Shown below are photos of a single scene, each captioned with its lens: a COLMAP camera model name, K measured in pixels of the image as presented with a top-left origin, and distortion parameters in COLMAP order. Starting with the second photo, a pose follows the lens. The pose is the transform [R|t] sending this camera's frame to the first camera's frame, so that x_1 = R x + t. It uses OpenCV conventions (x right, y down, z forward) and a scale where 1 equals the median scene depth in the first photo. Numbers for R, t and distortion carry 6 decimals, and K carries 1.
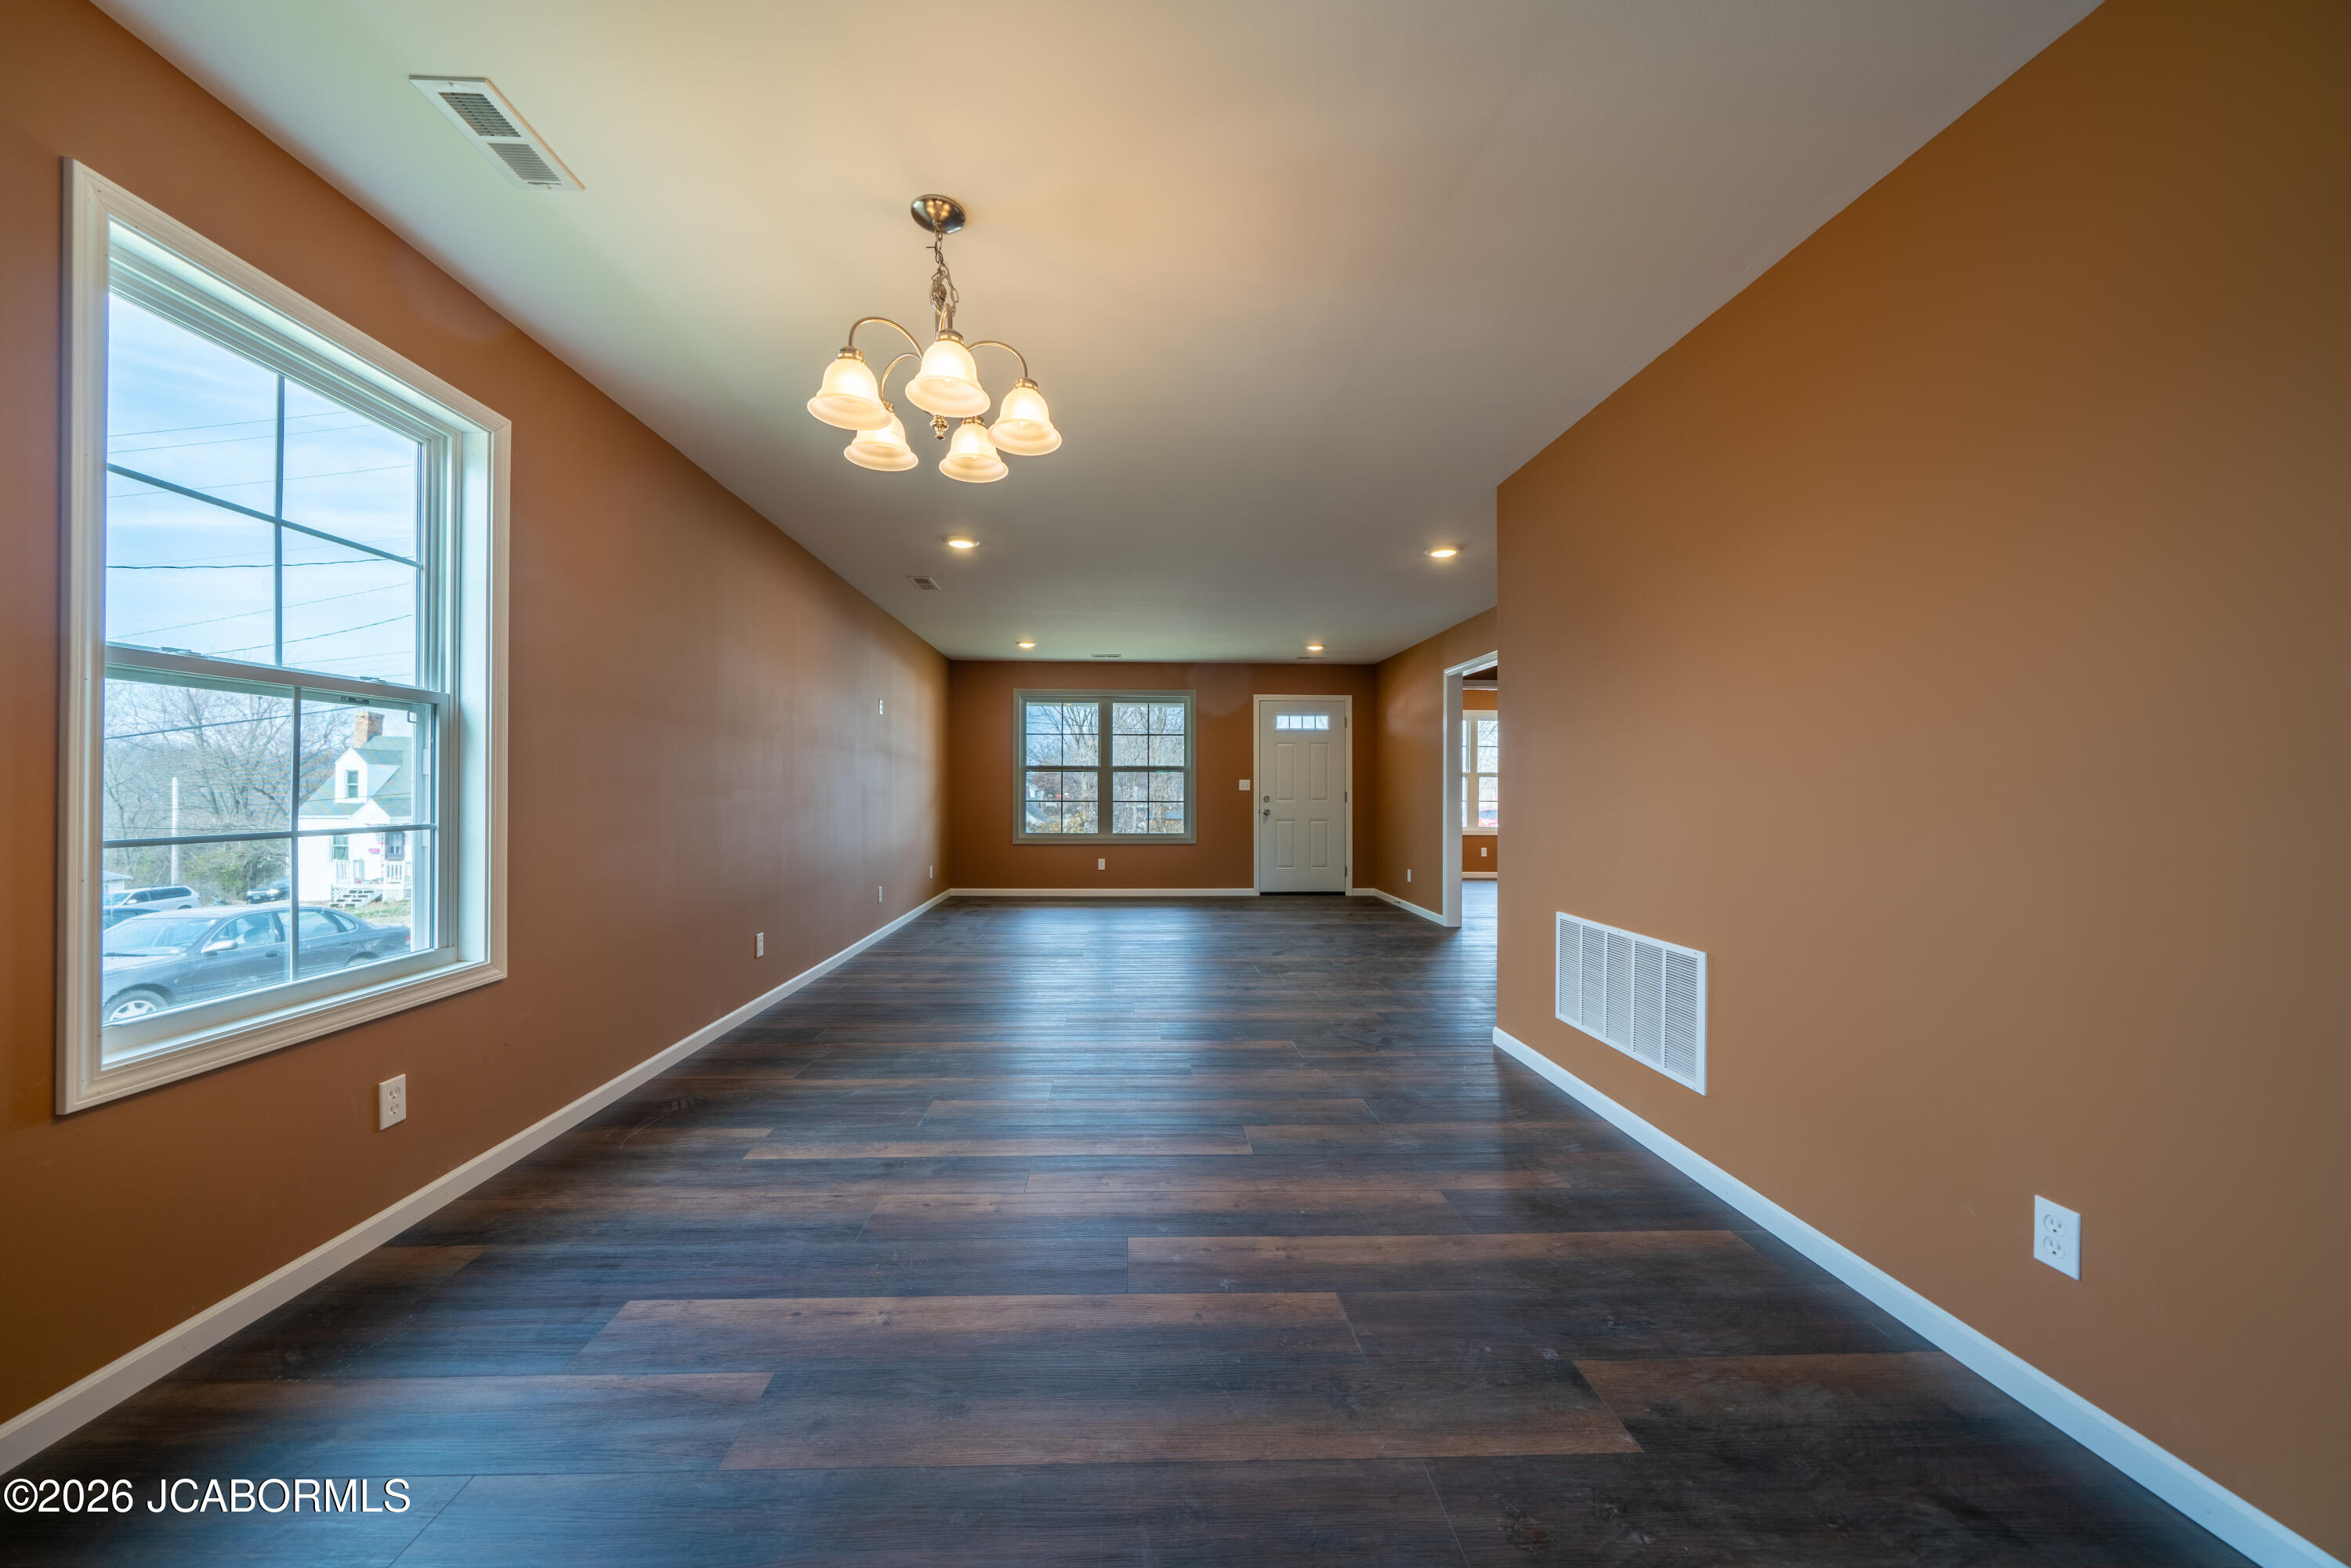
lens RADIAL K [[833.5, 0, 1152.1], [0, 833.5, 786.4], [0, 0, 1]] dist [-0.000689, -0.000065]
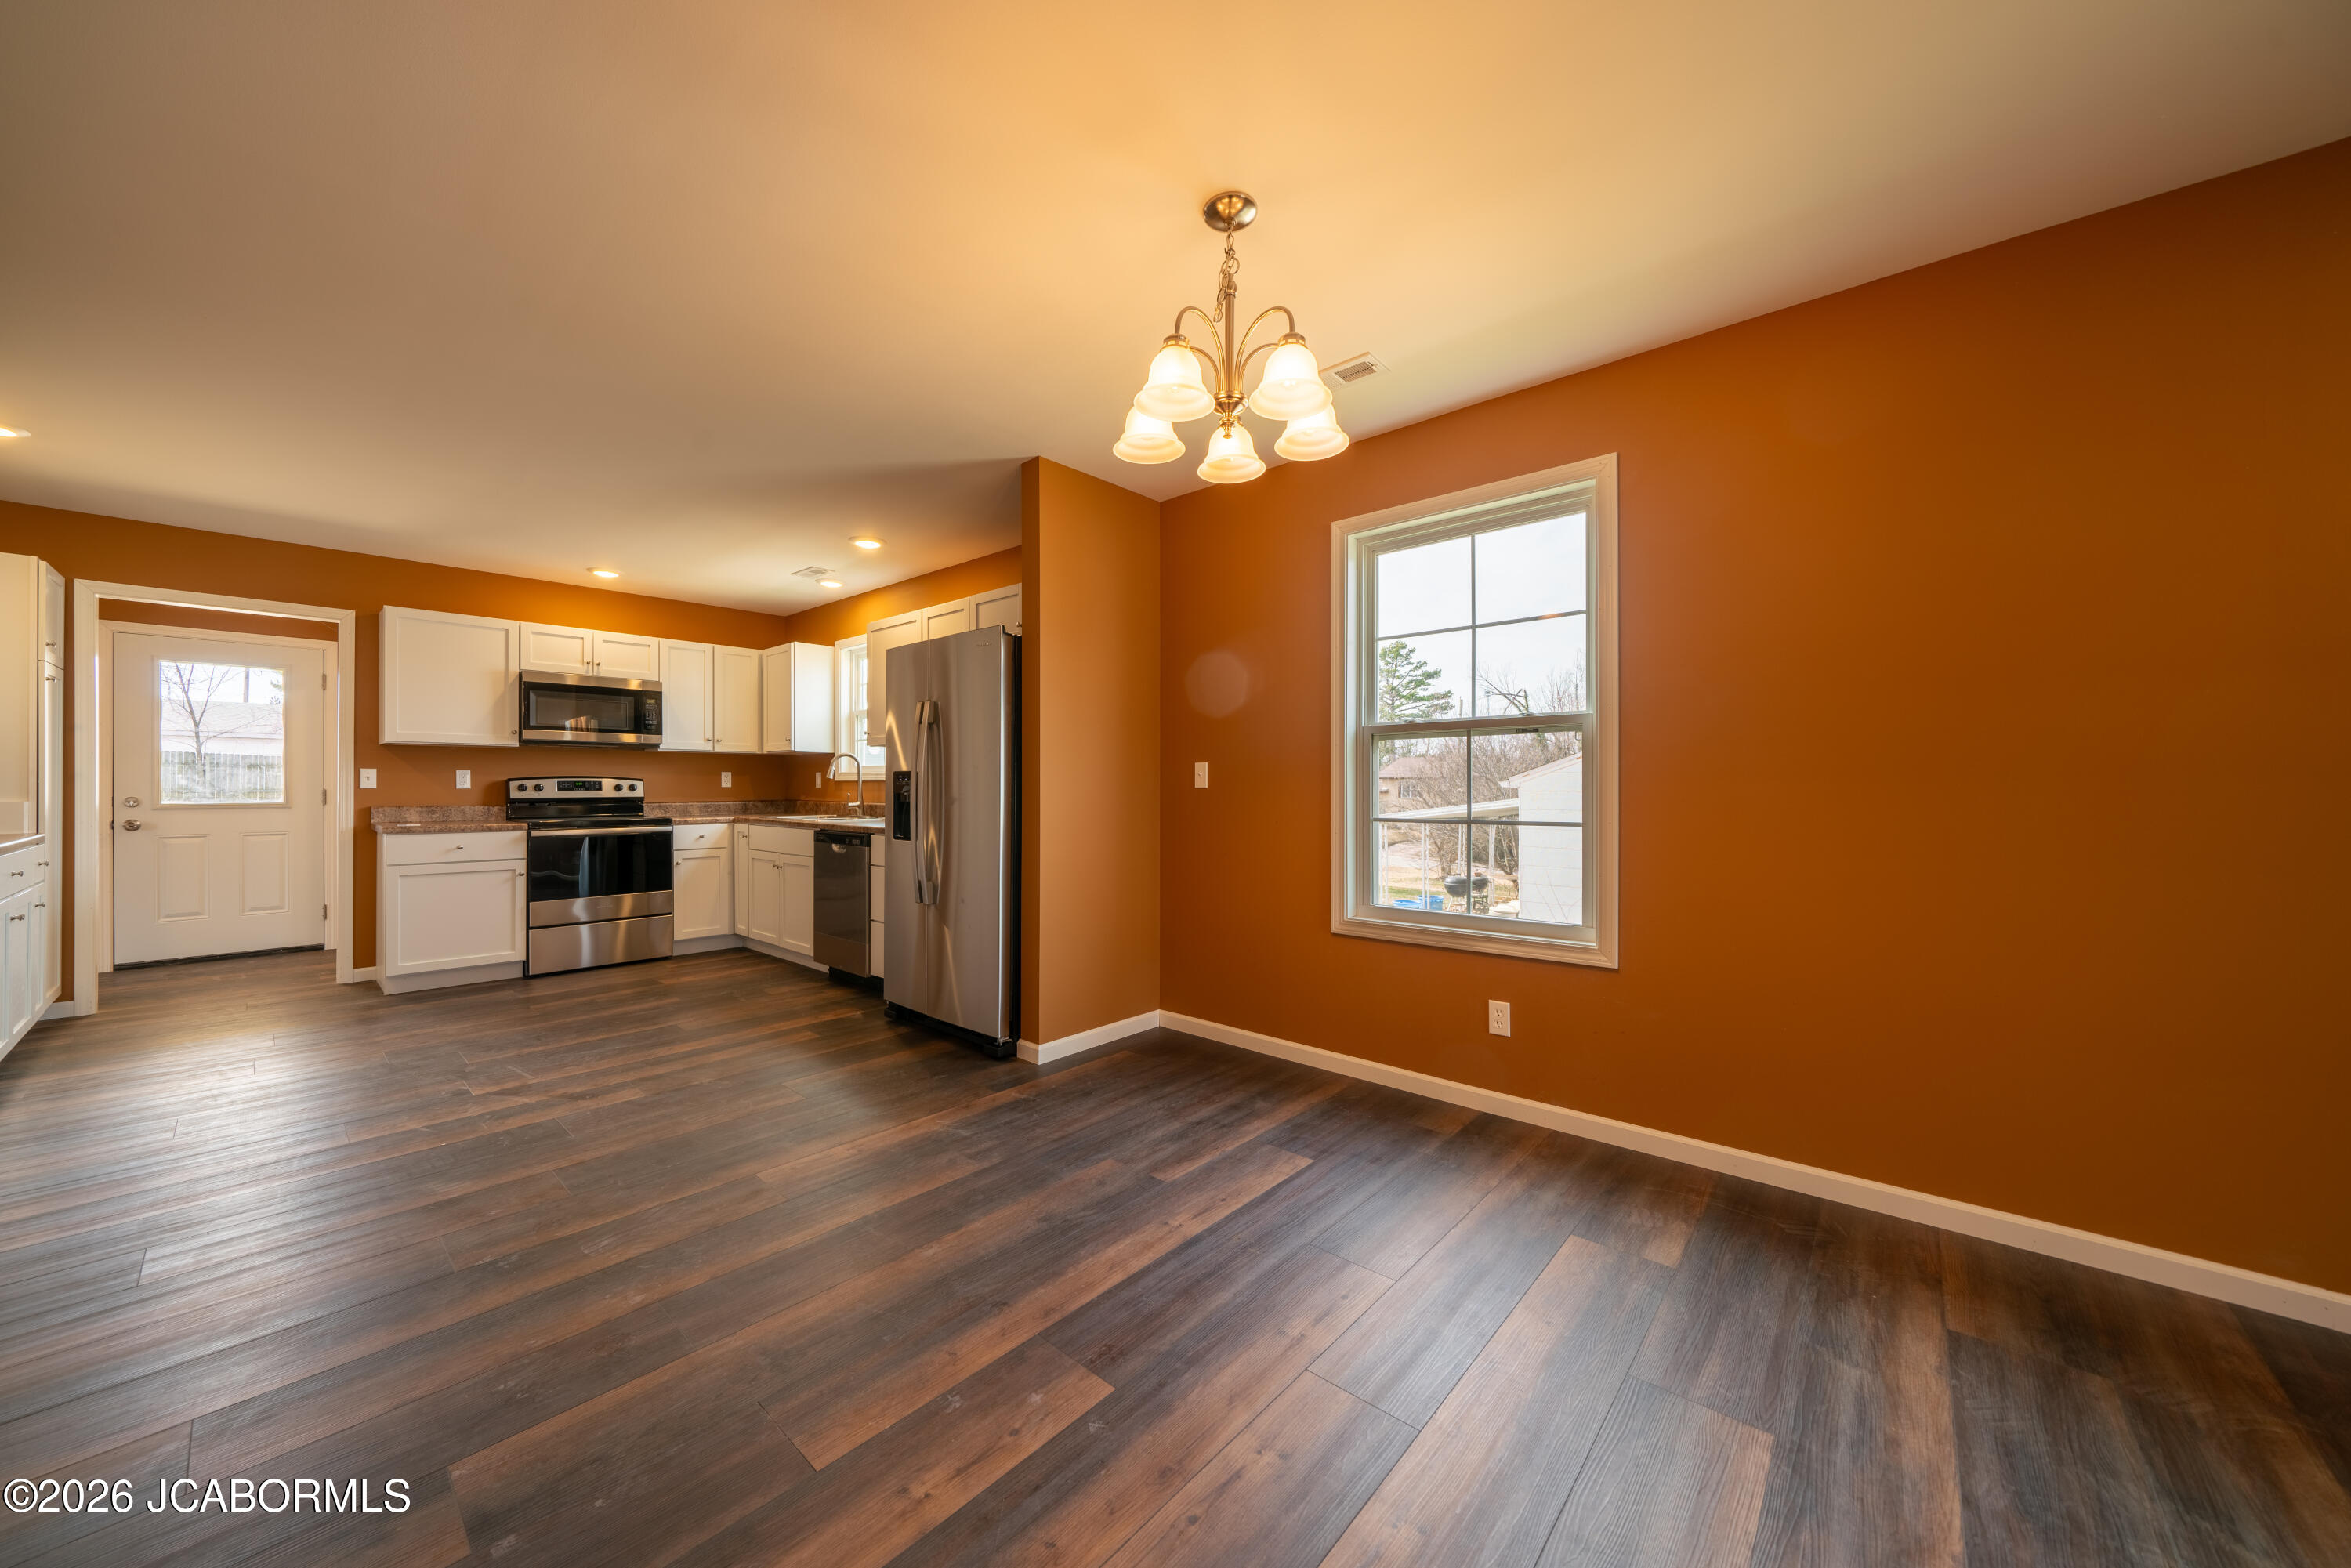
lens RADIAL K [[833.5, 0, 1152.1], [0, 833.5, 786.4], [0, 0, 1]] dist [-0.000689, -0.000065]
pose [[-0.703530, -0.009474, -0.710603, 0.526893], [-0.002111, 0.999935, -0.011242, 0.009350], [0.710663, -0.006409, -0.703504, 1.689953]]
